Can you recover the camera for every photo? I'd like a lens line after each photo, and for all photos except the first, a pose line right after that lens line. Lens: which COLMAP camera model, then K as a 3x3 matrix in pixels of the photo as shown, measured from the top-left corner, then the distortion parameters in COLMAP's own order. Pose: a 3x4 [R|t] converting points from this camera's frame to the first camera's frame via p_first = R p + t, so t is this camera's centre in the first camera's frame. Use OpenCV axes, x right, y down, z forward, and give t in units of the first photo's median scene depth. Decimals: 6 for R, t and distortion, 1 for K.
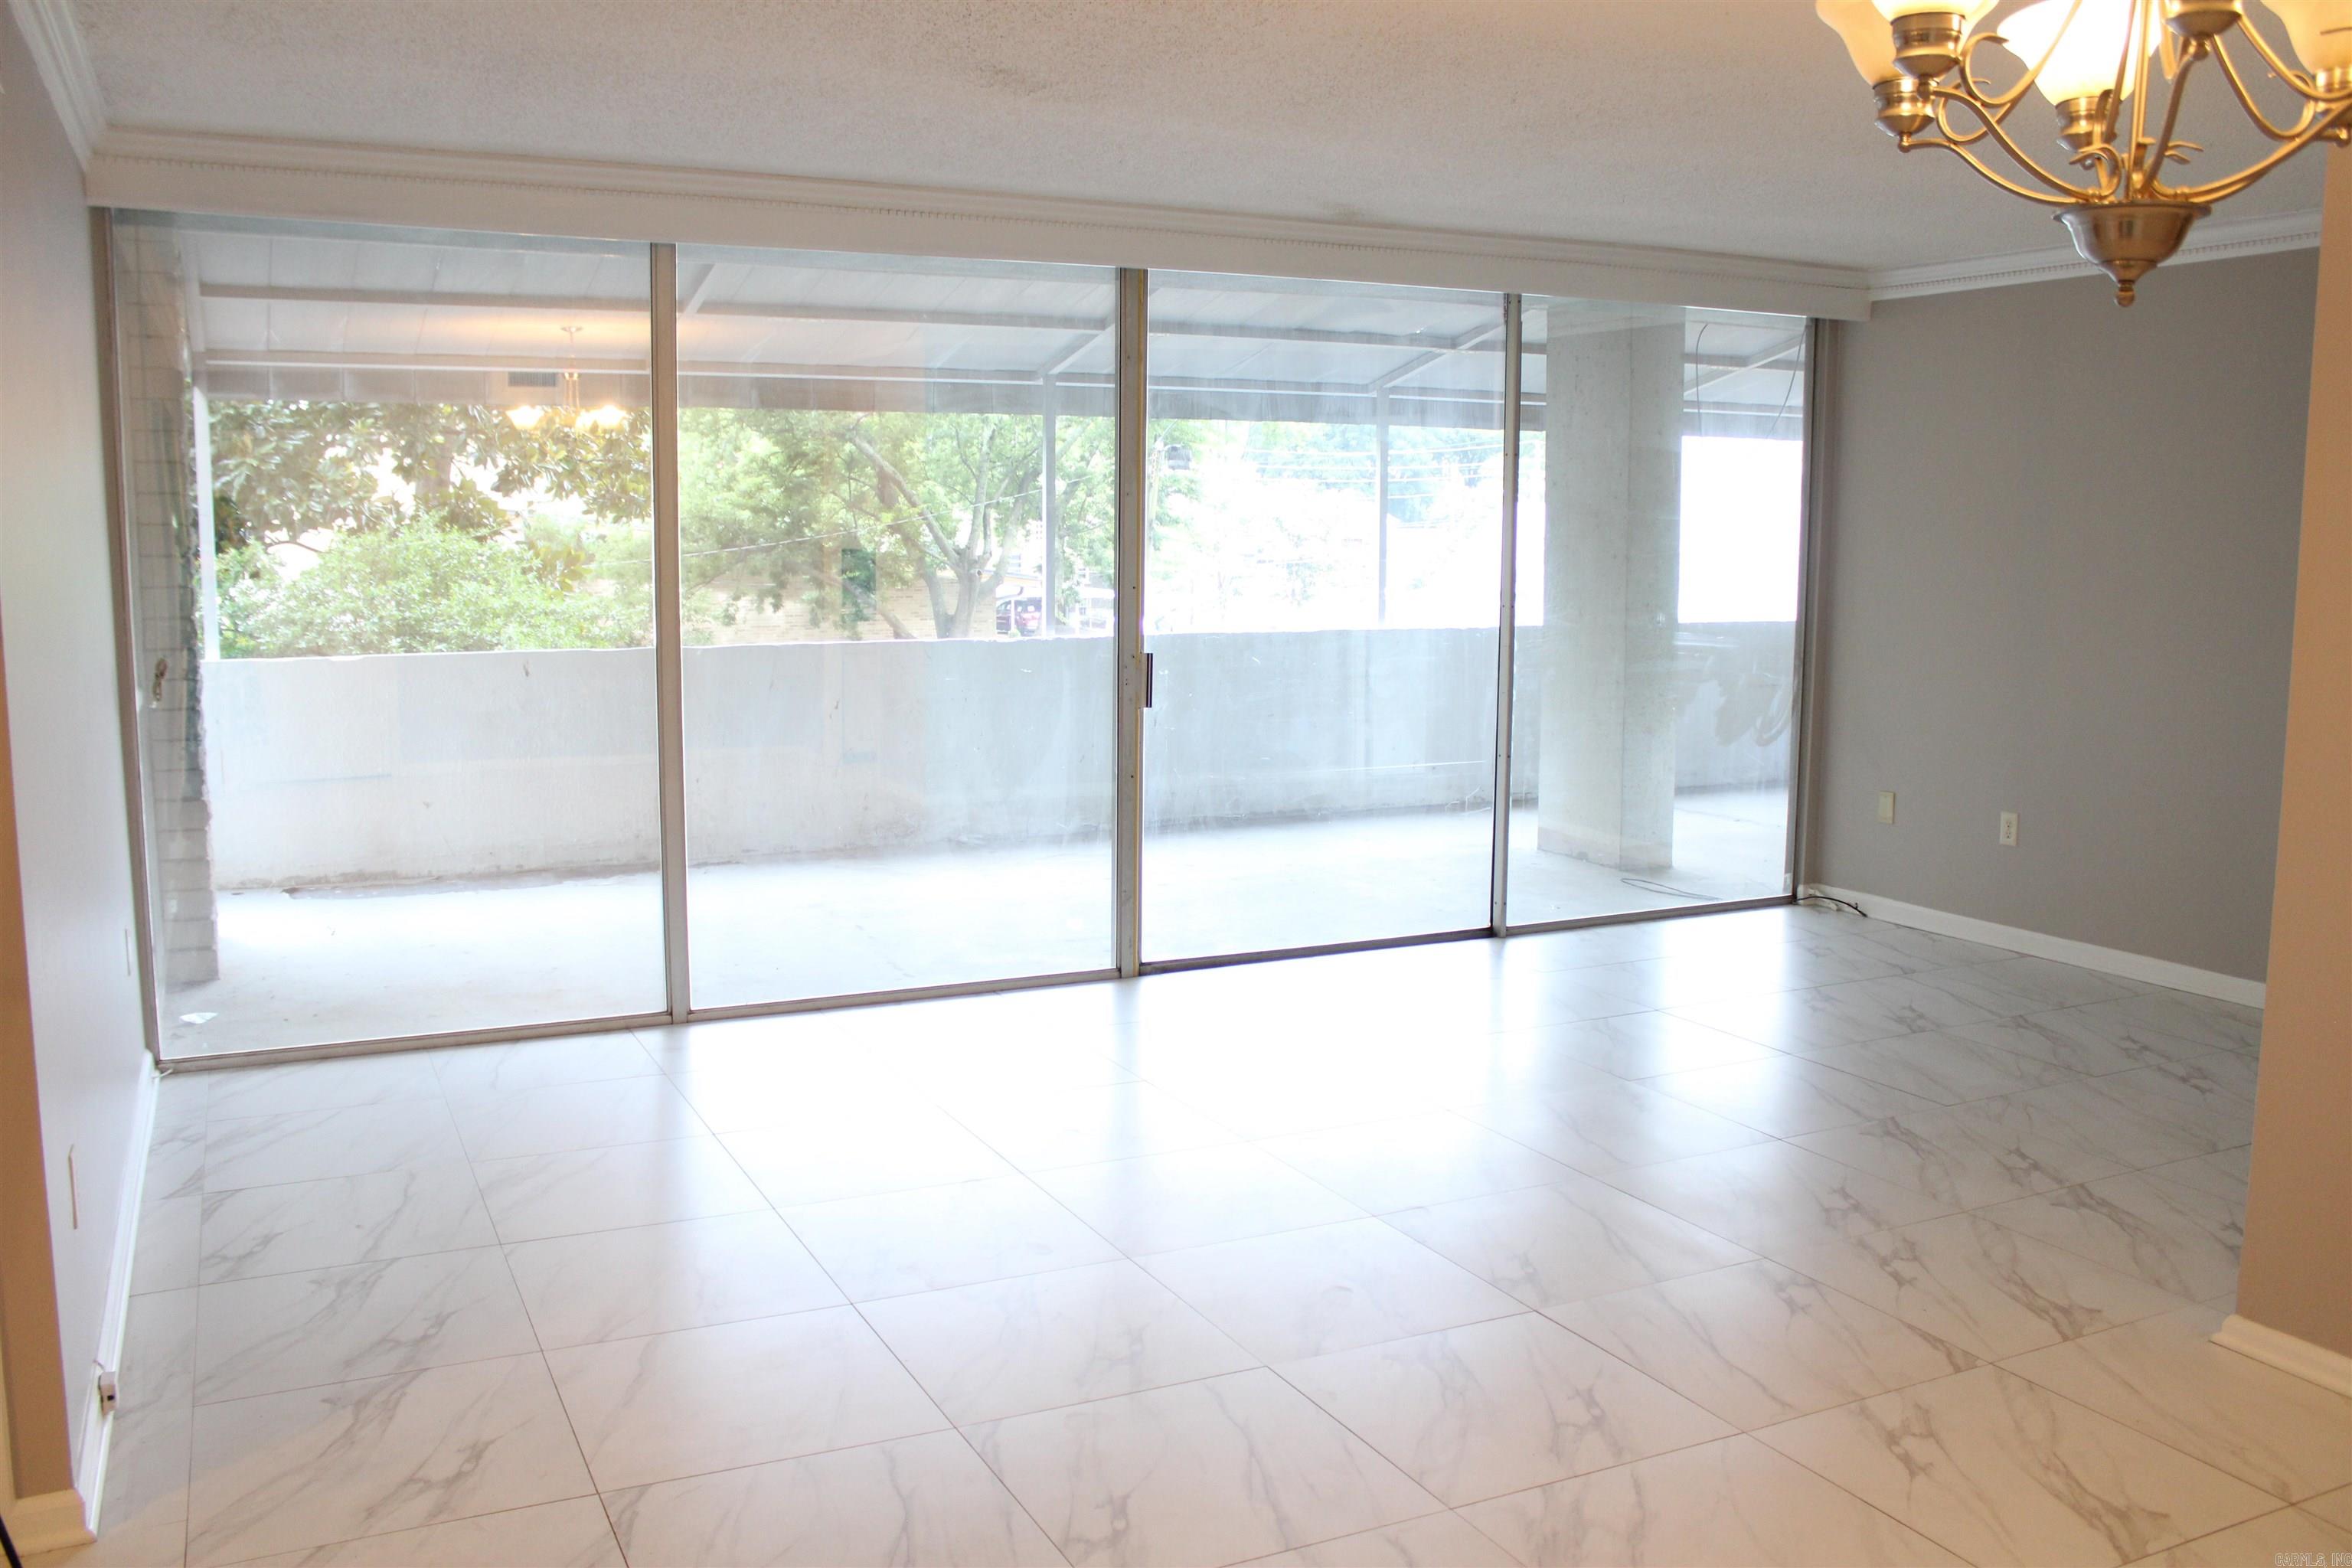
lens RADIAL K [[1951.3, 0, 1176.0], [0, 1951.3, 784.0], [0, 0, 1]] dist [-0.145947, 0.116783]
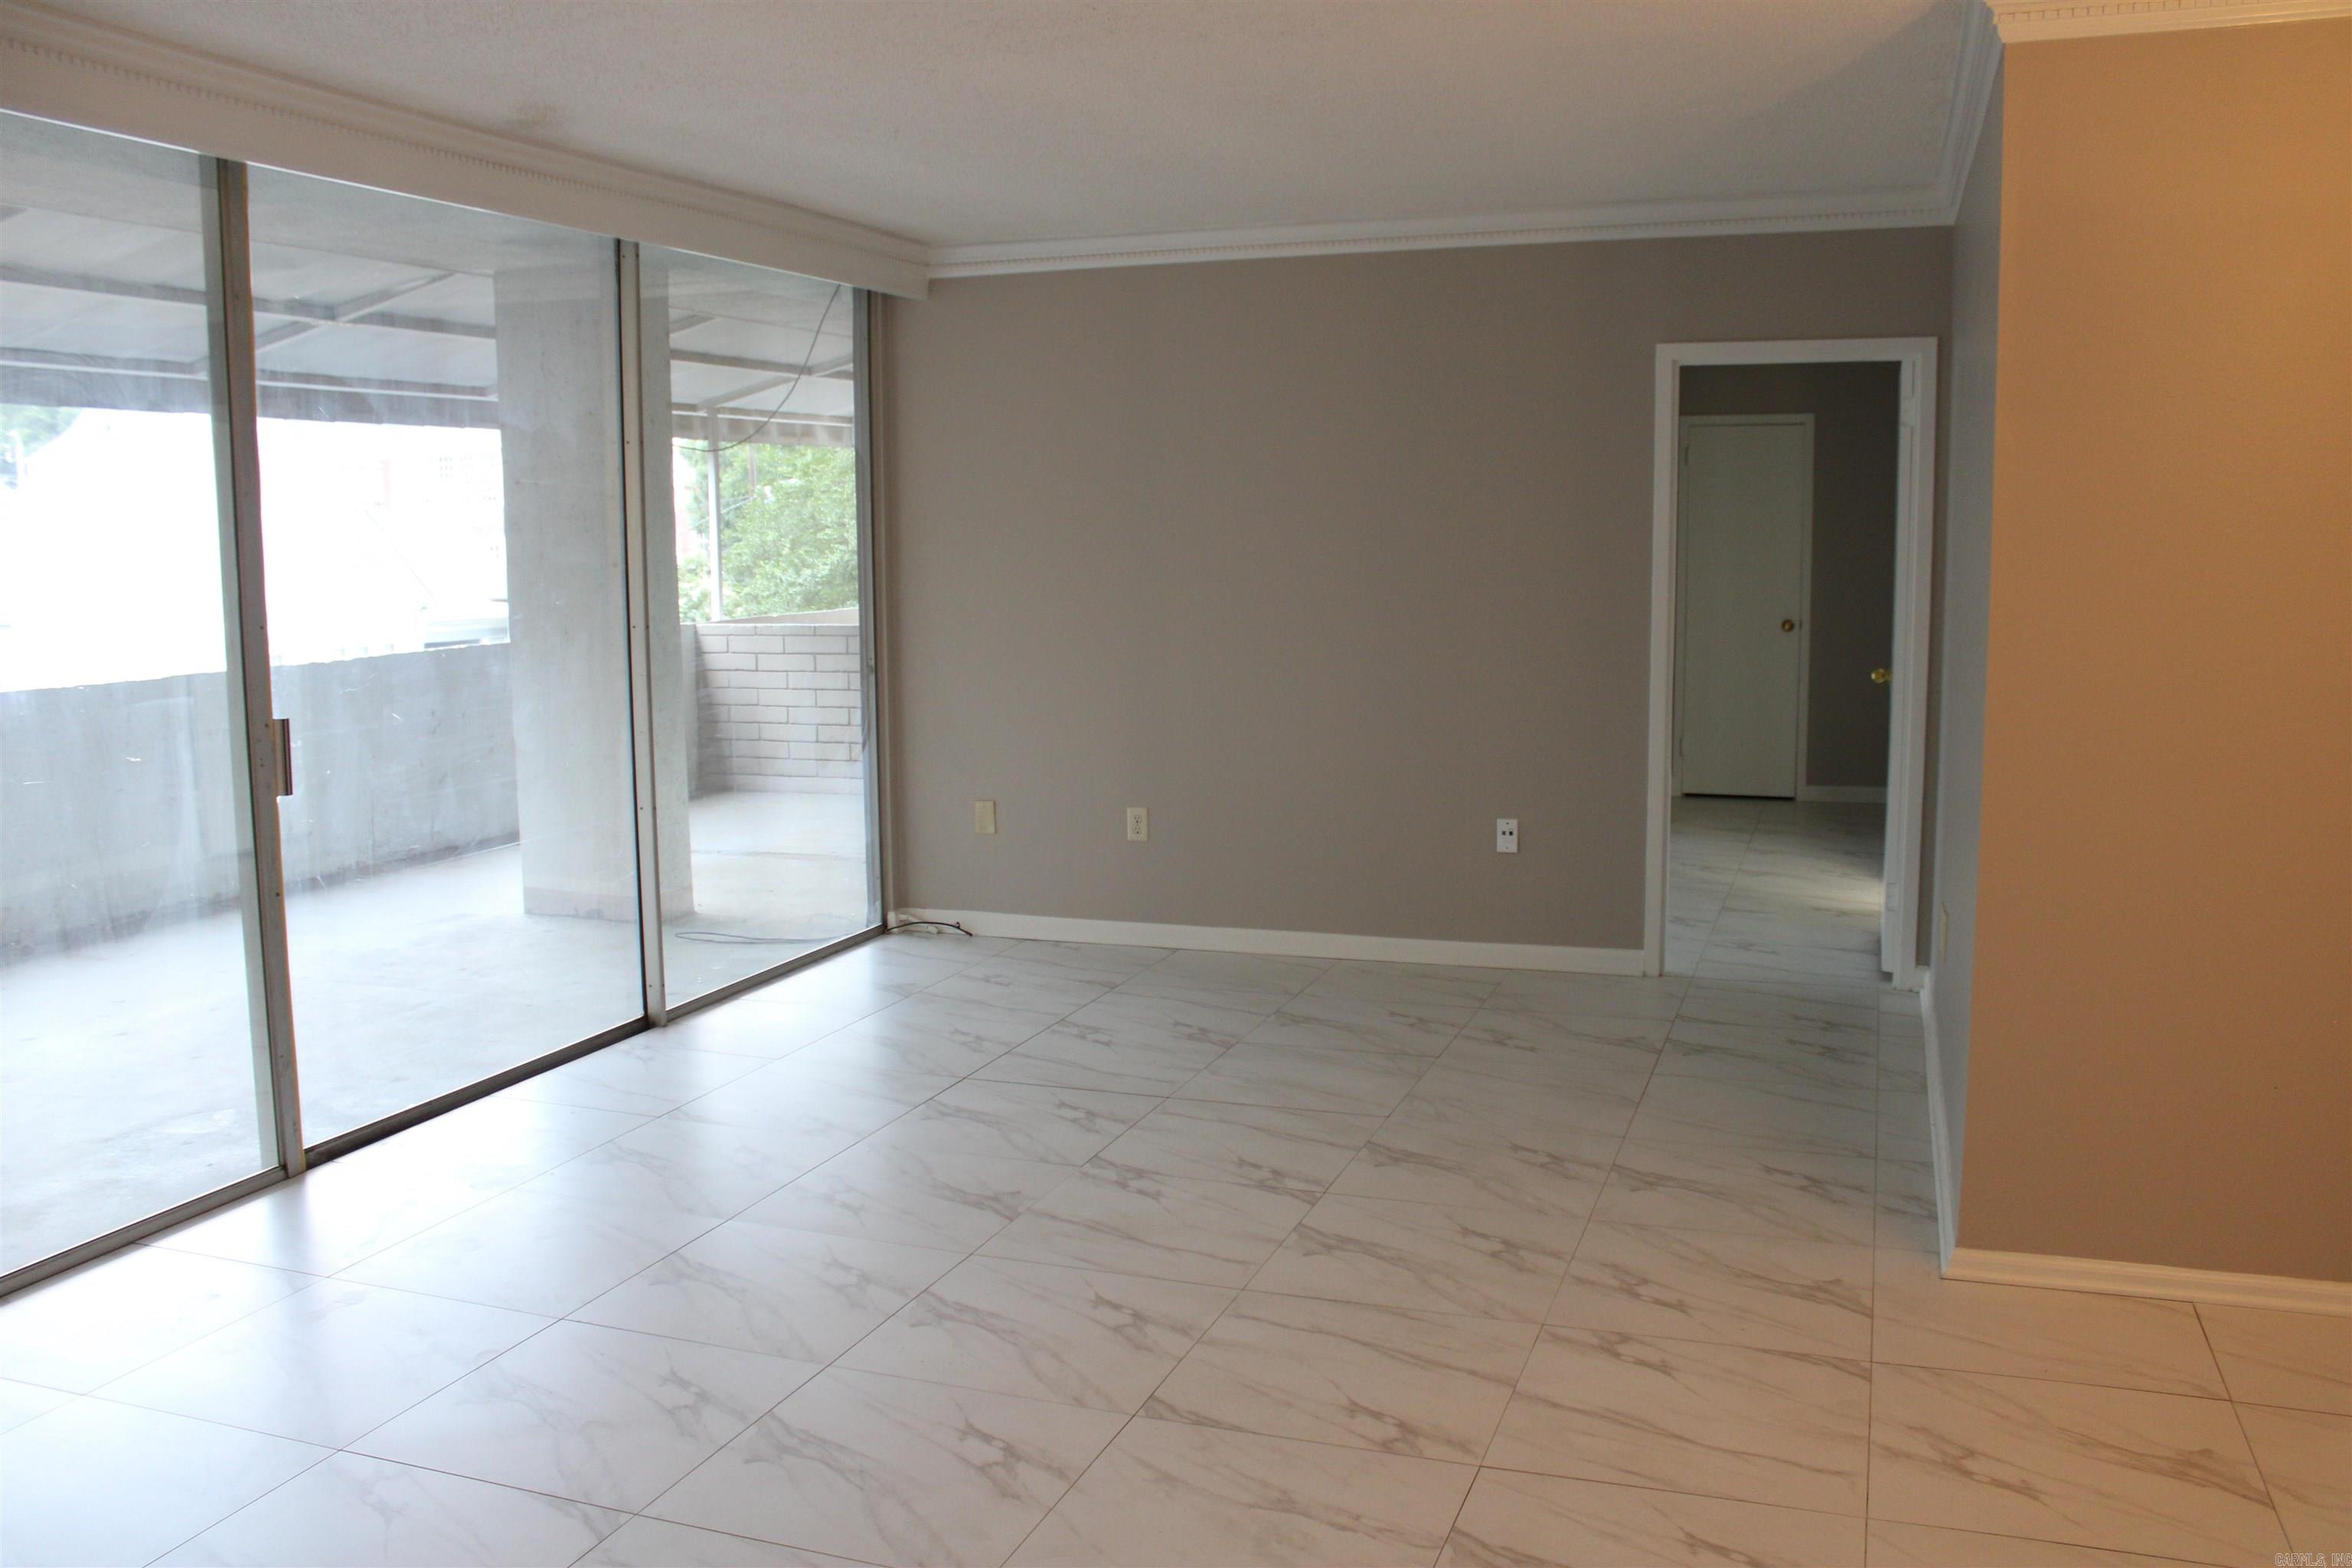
lens RADIAL K [[1951.3, 0, 1176.0], [0, 1951.3, 784.0], [0, 0, 1]] dist [-0.145947, 0.116783]
pose [[0.715717, -0.101383, 0.690993, -0.260186], [0.103283, 0.993893, 0.038846, -0.036934], [-0.690711, 0.043565, 0.721817, 0.283927]]
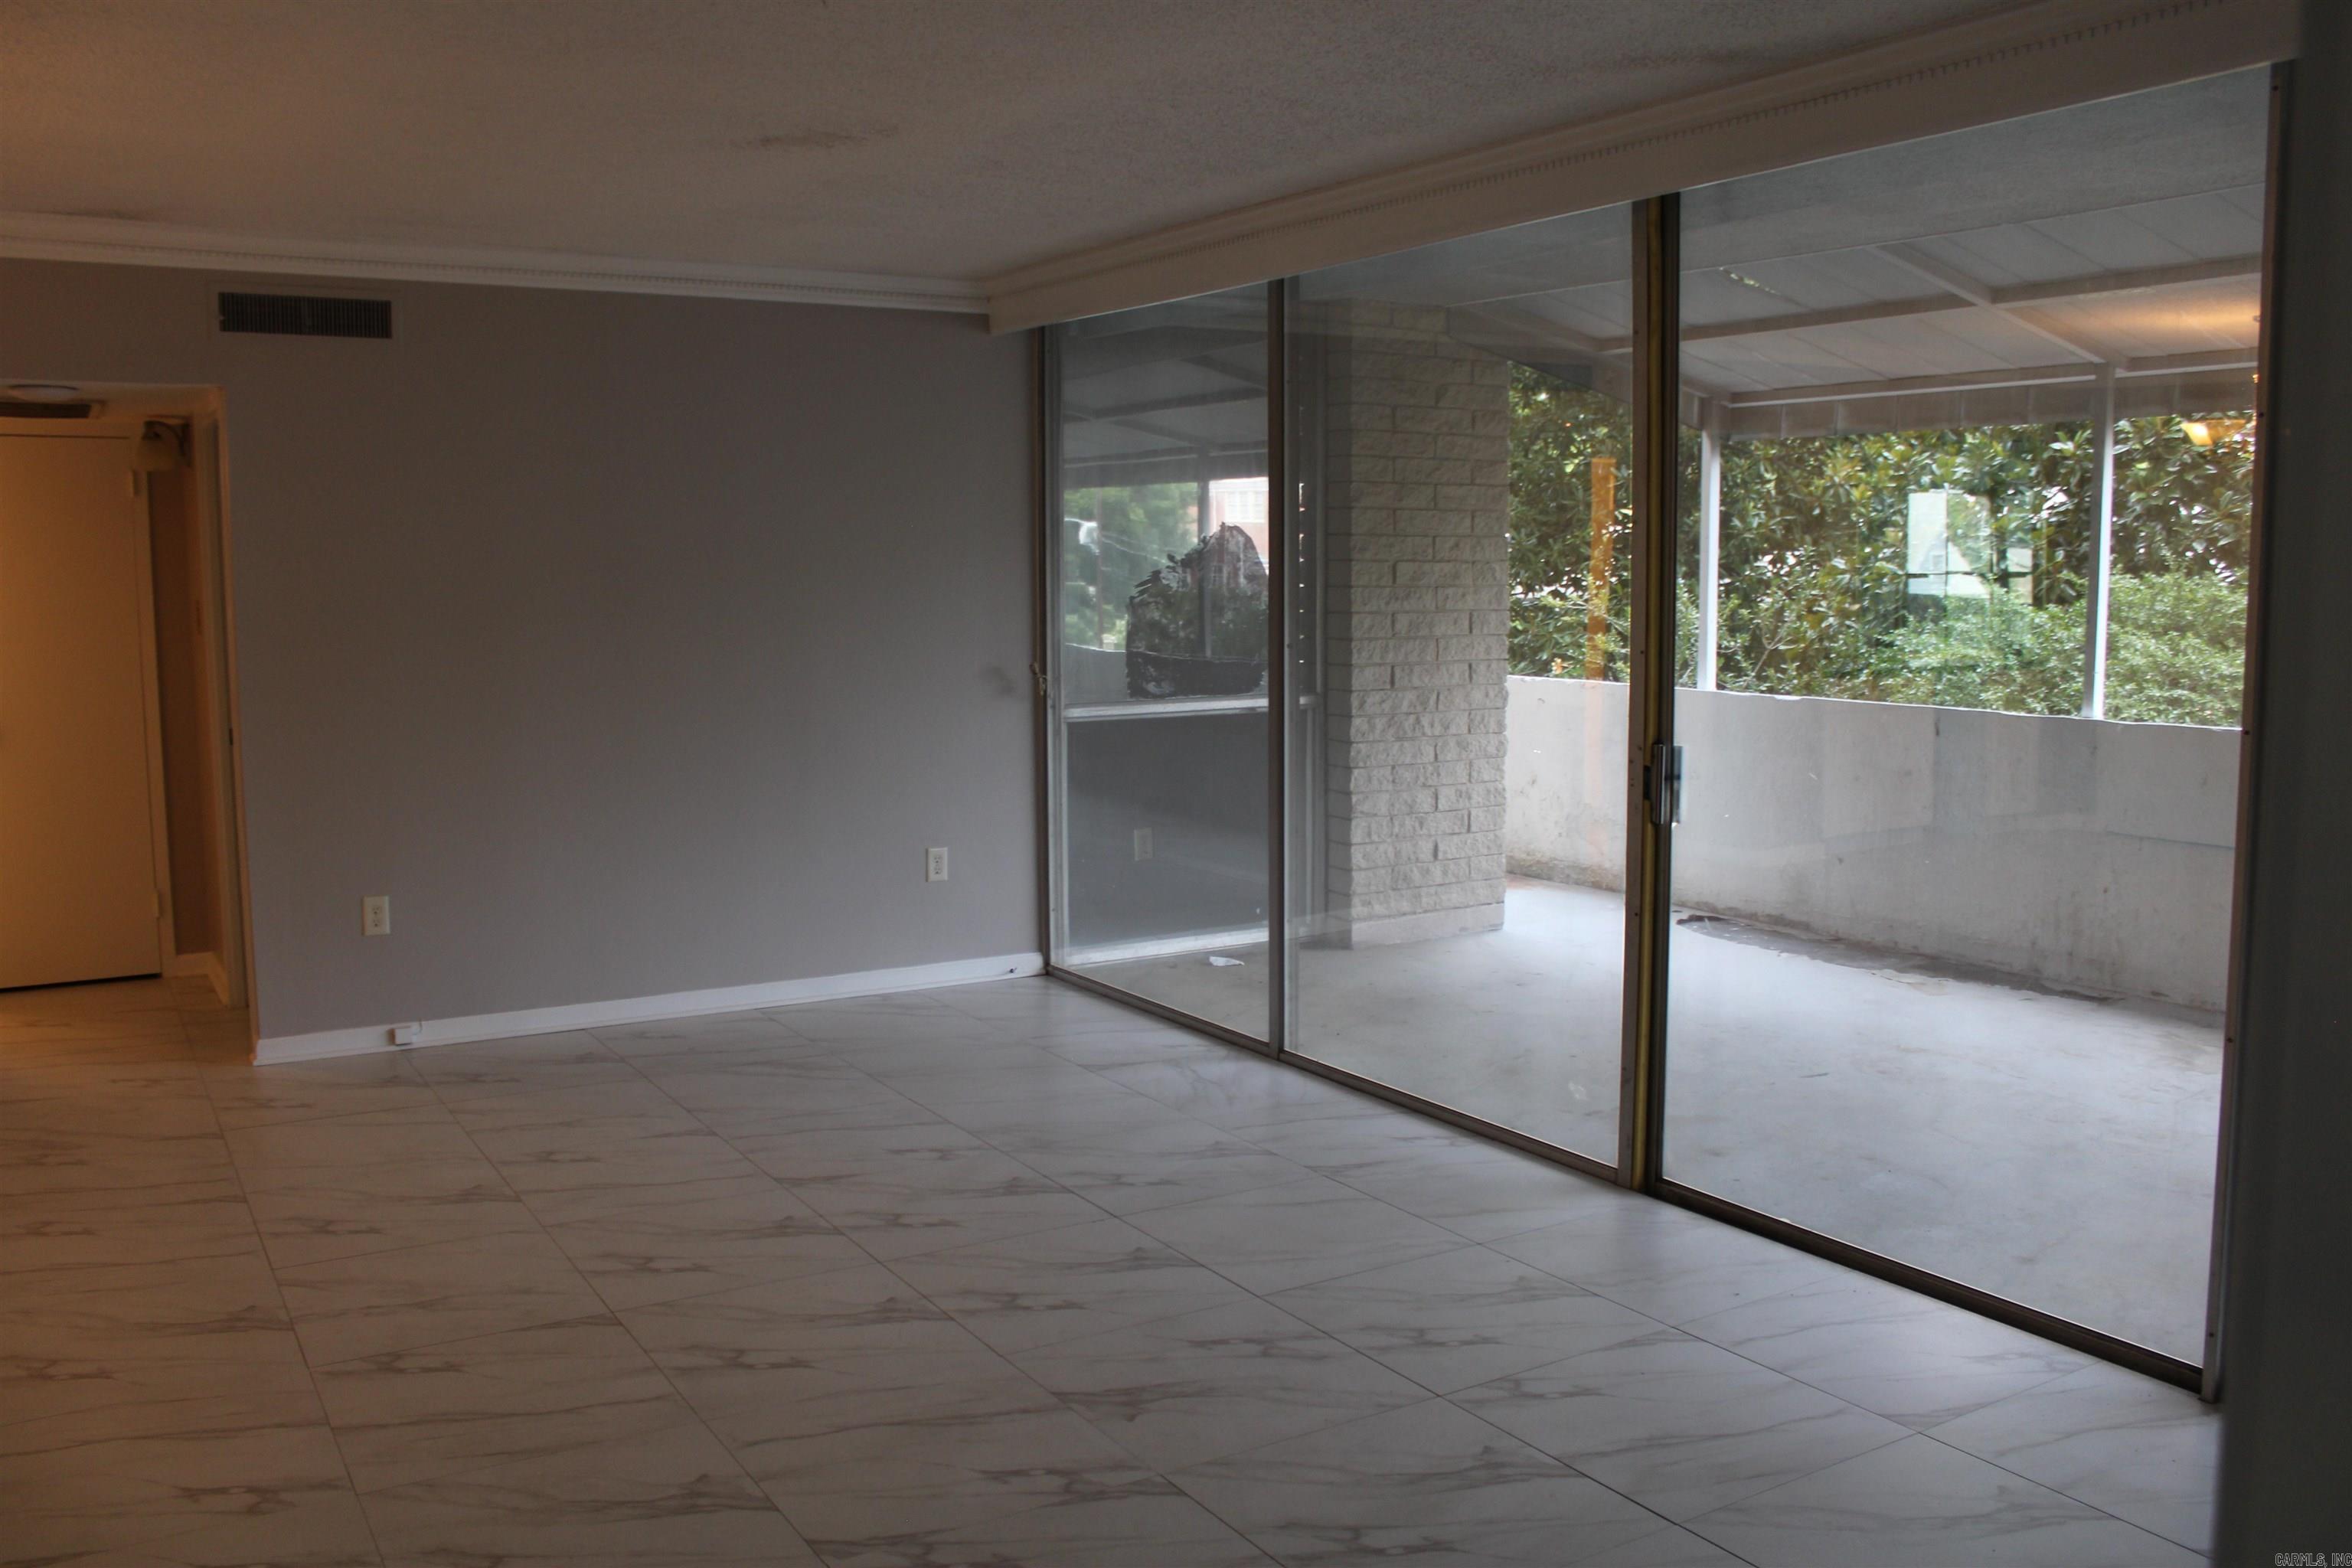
lens RADIAL K [[1951.3, 0, 1176.0], [0, 1951.3, 784.0], [0, 0, 1]] dist [-0.145947, 0.116783]
pose [[0.100270, 0.108039, -0.989077, 0.641221], [-0.122280, 0.987889, 0.095513, -0.097806], [0.987418, 0.111367, 0.112266, 0.741590]]
